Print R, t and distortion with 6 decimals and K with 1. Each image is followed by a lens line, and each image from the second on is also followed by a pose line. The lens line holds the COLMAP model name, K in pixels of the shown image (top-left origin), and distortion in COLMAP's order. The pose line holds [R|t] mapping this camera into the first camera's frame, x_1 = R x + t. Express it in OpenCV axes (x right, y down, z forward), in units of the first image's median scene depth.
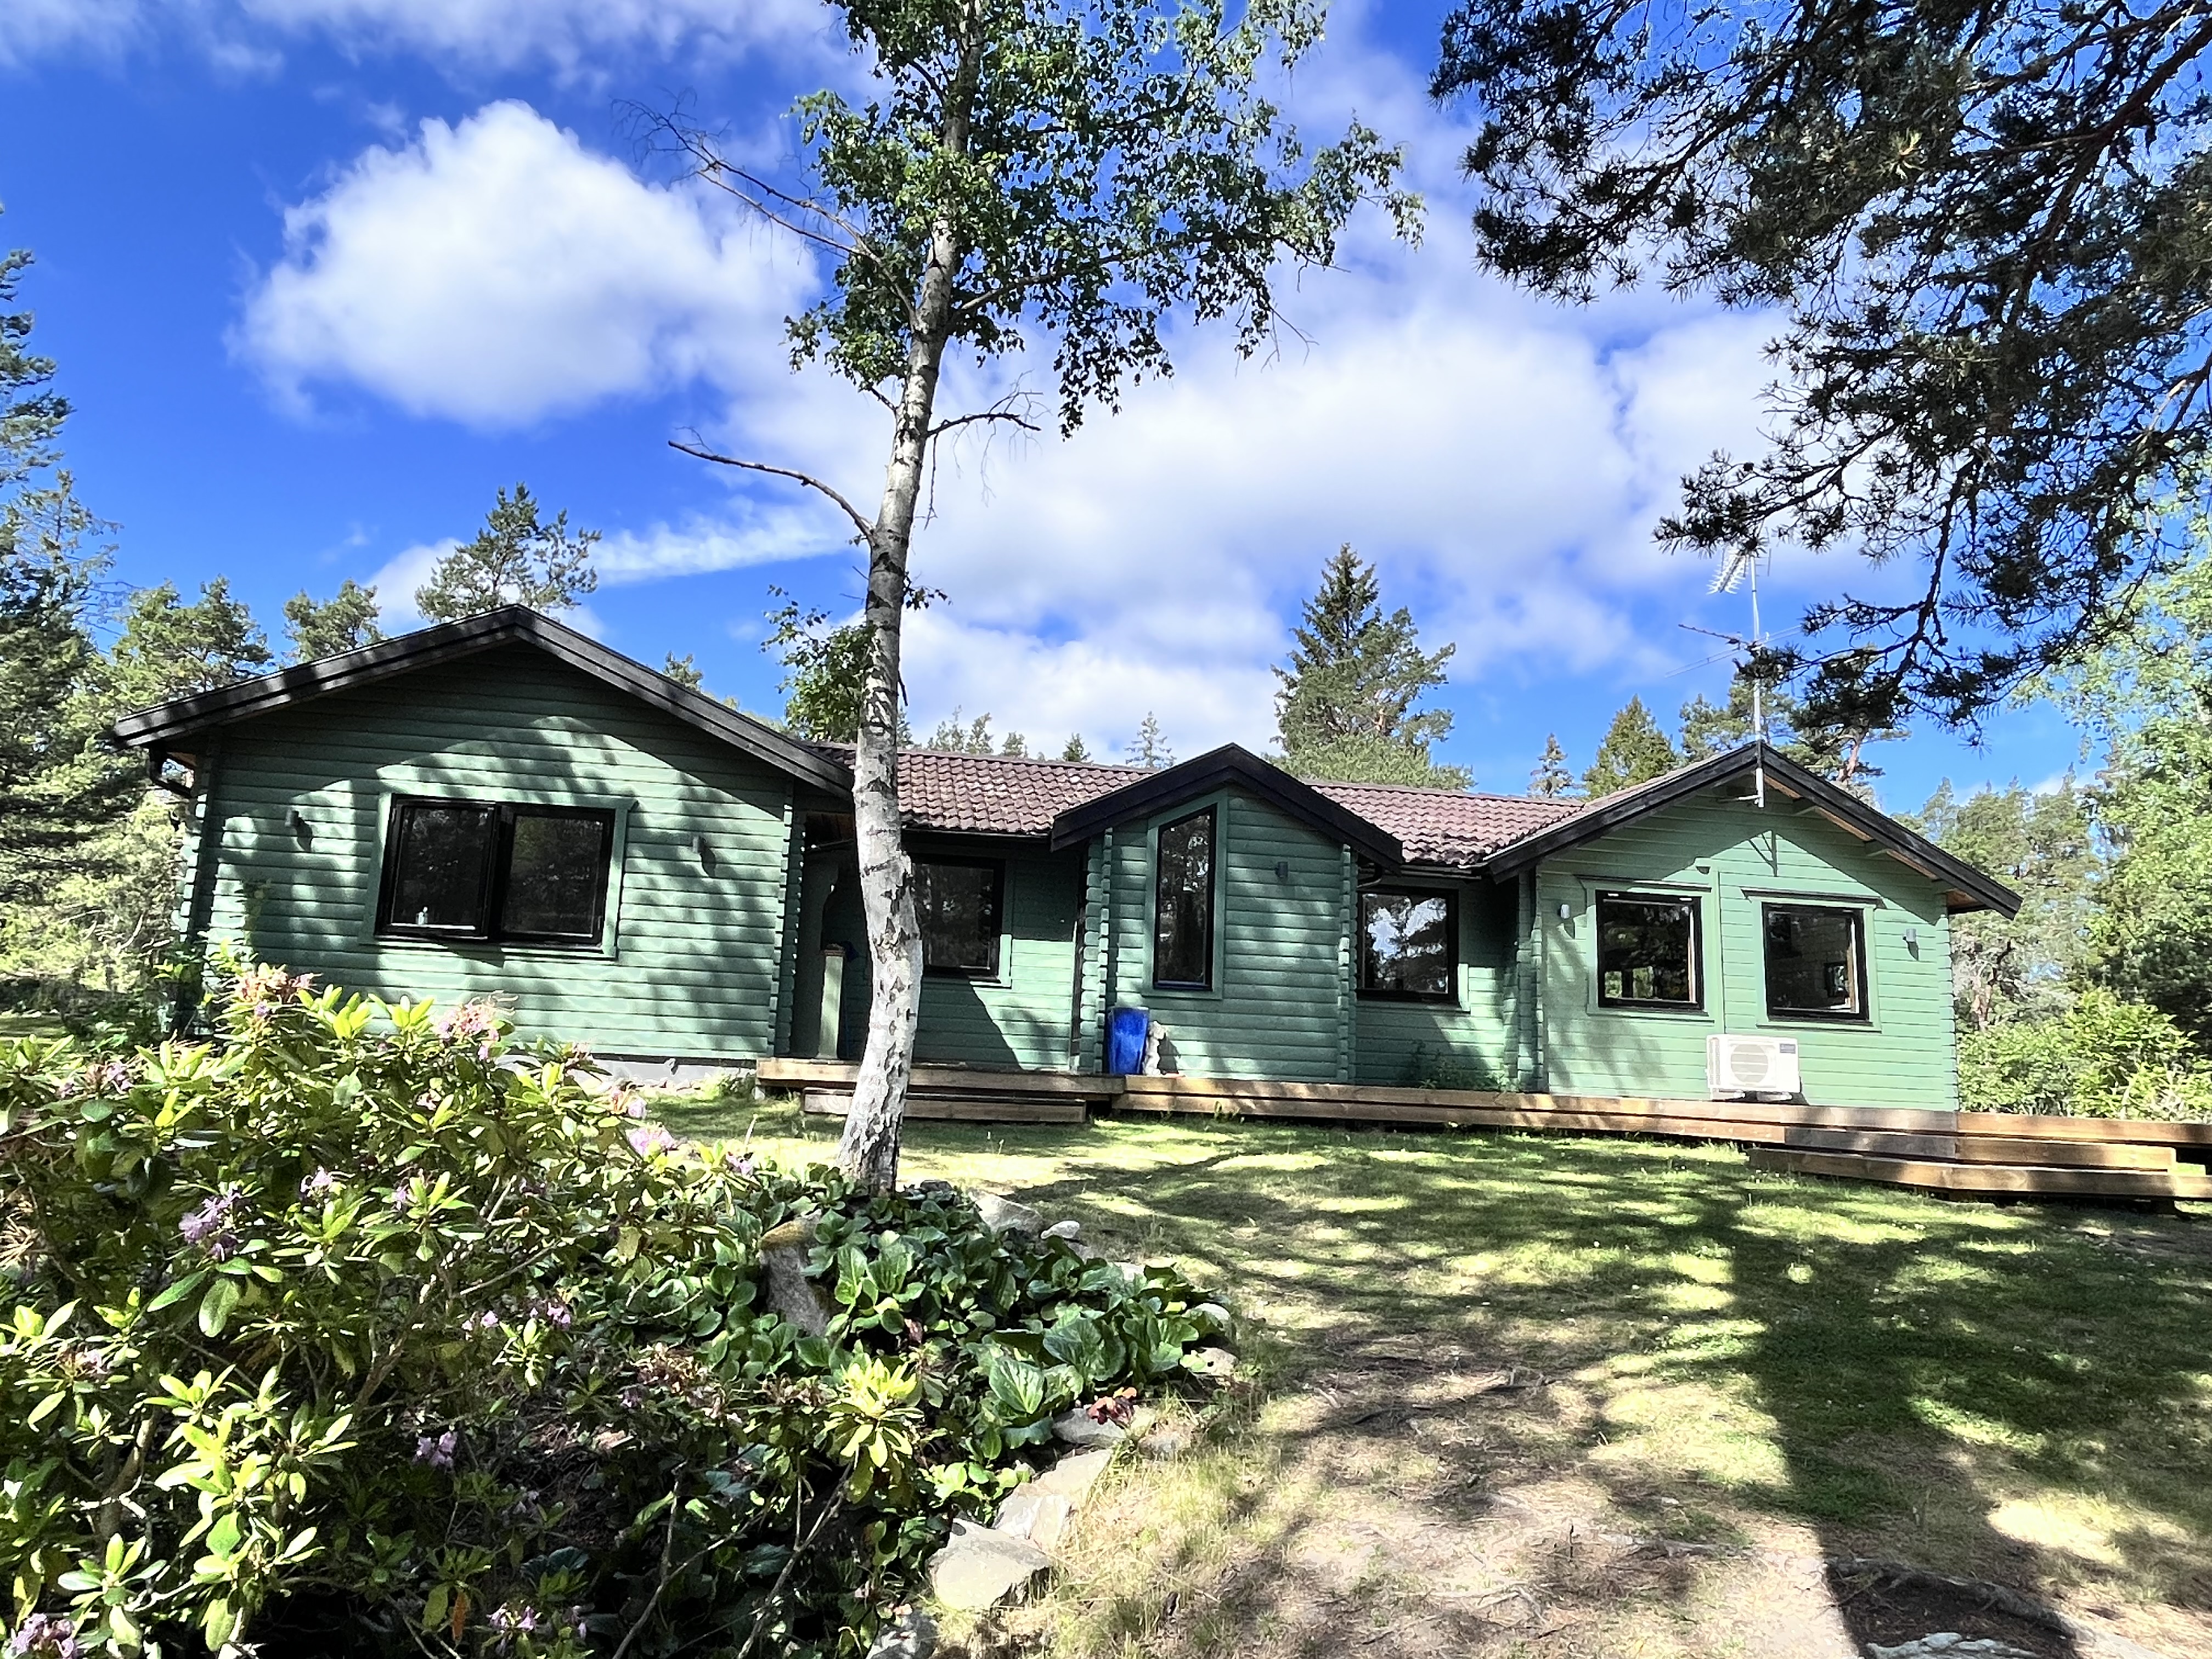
lens RADIAL K [[1362.9, 0, 1106.0], [0, 1362.9, 829.5], [0, 0, 1]] dist [0.001646, 0.001069]
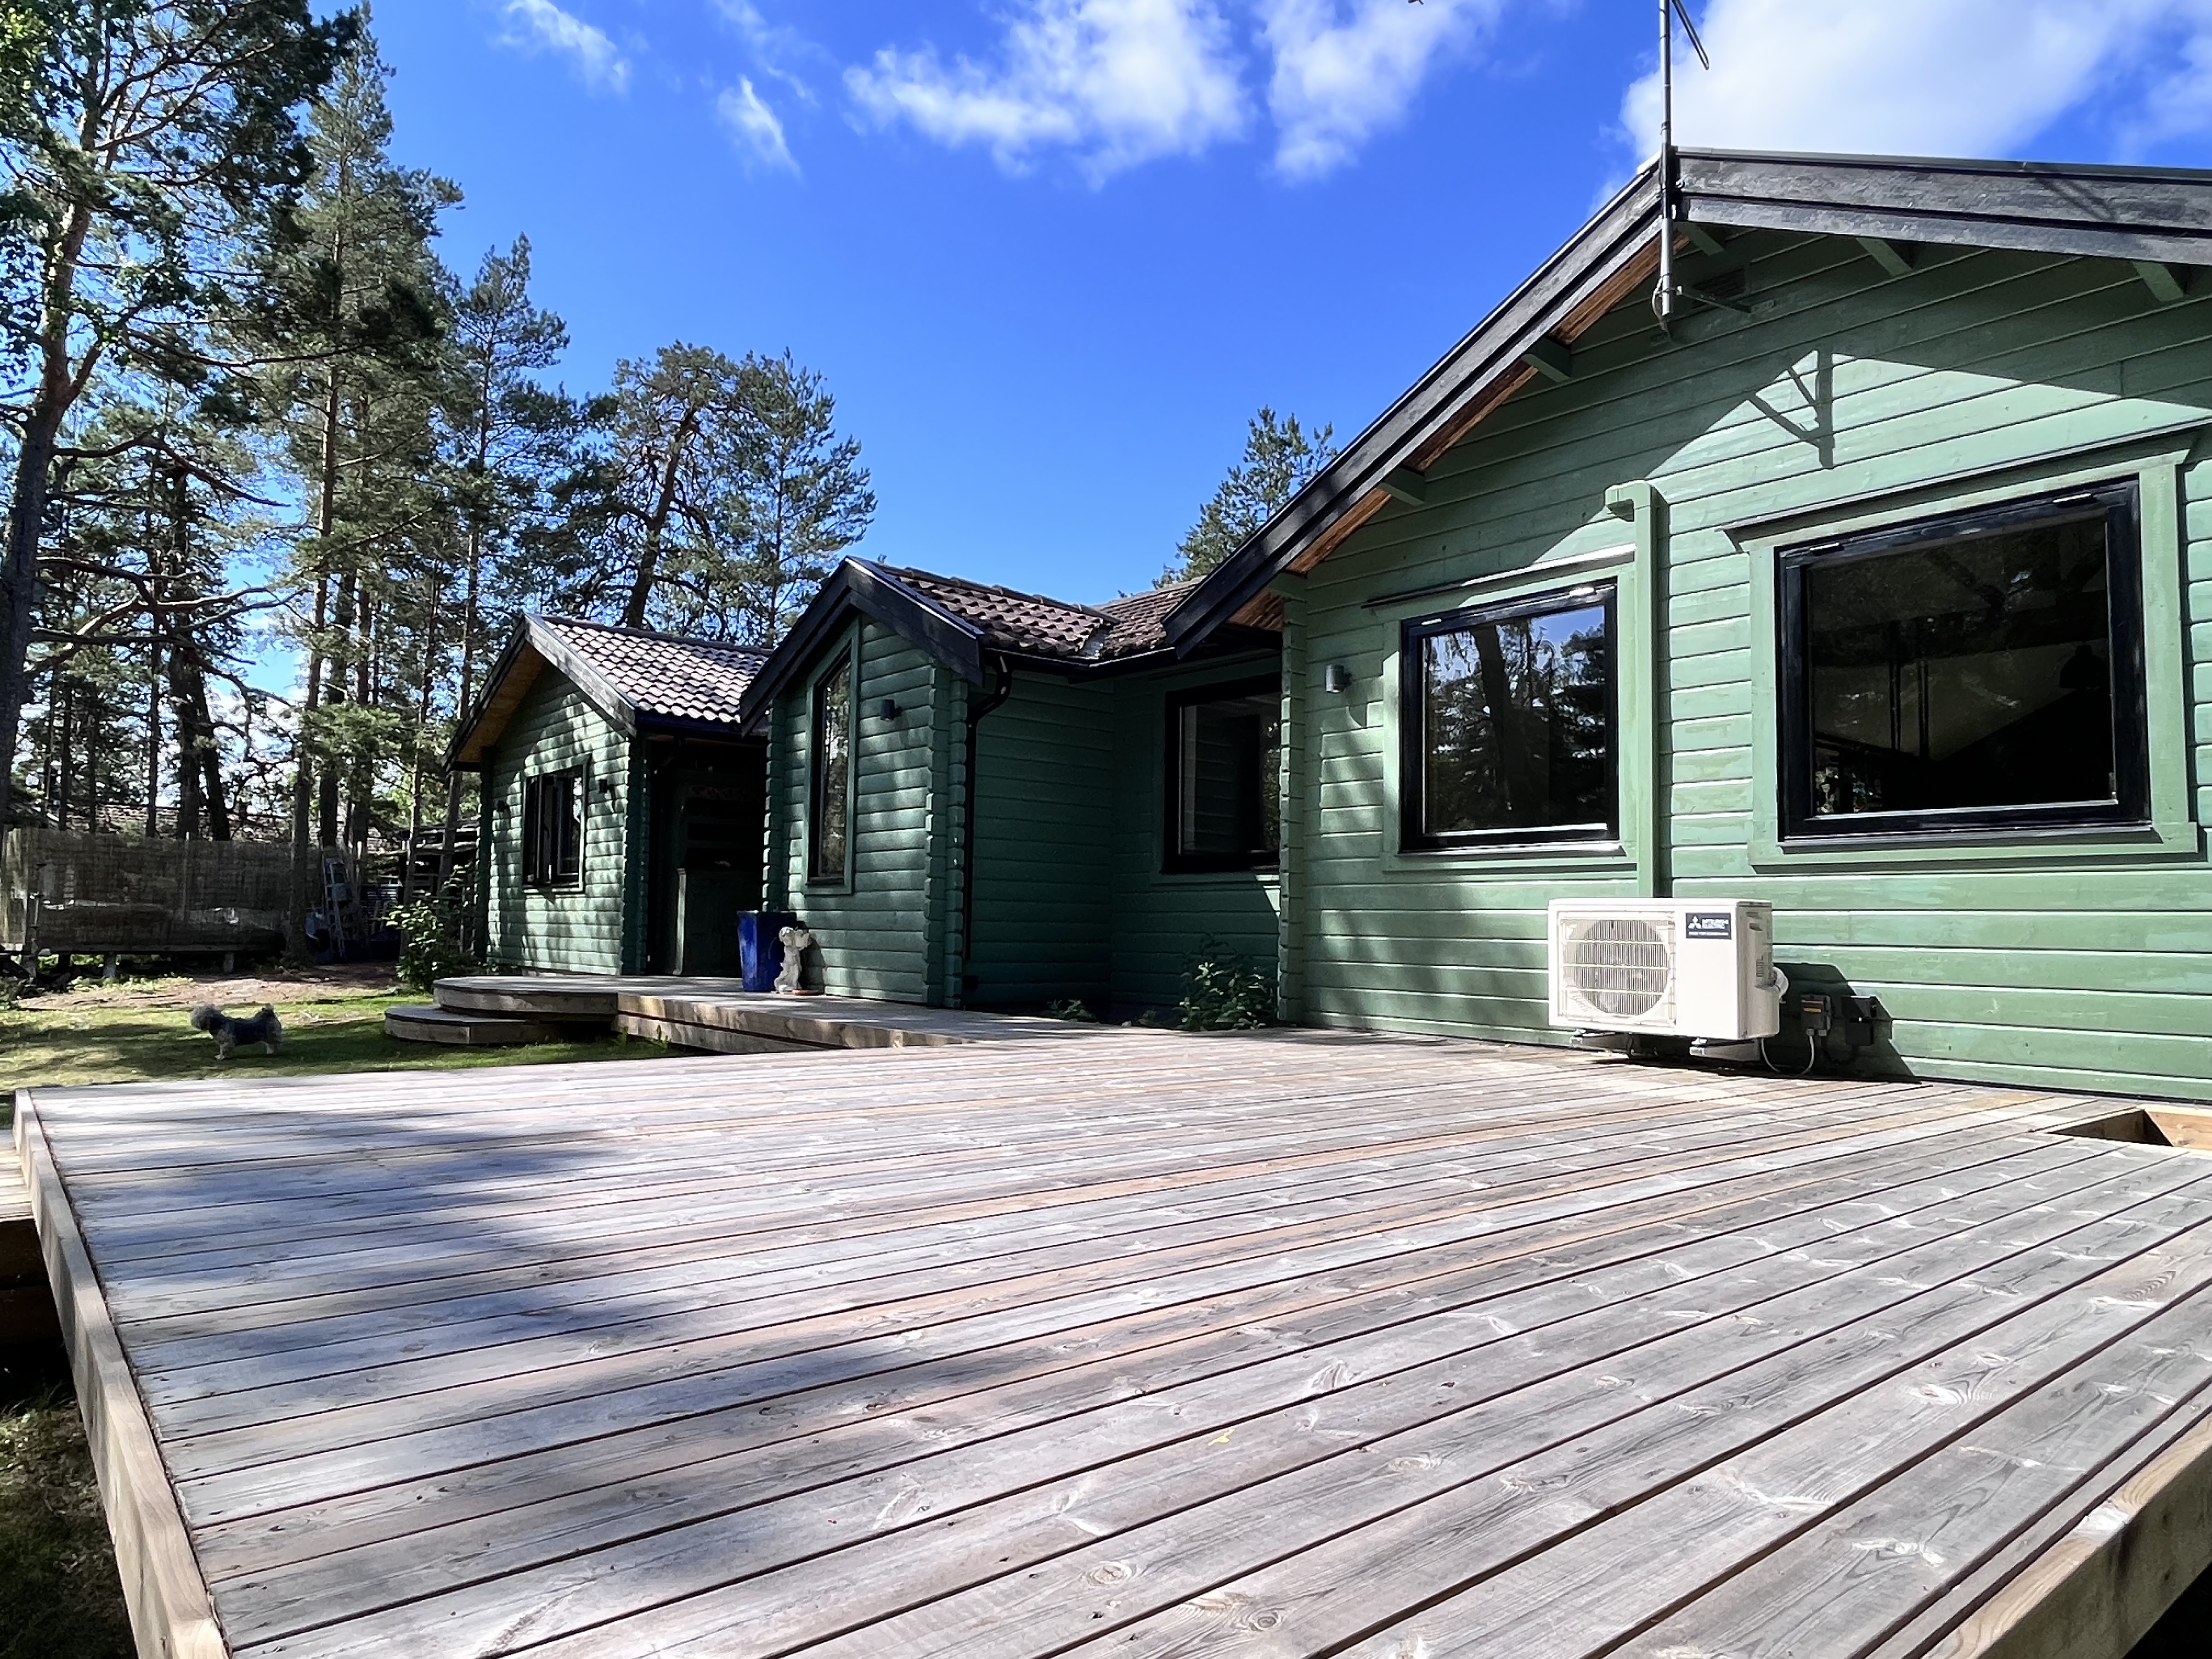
lens RADIAL K [[1362.9, 0, 1106.0], [0, 1362.9, 829.5], [0, 0, 1]] dist [0.001646, 0.001069]
pose [[0.505964, -0.094986, -0.857309, 0.650605], [0.163965, 0.986387, -0.012519, 0.096911], [0.846827, -0.134234, 0.514651, 0.577896]]
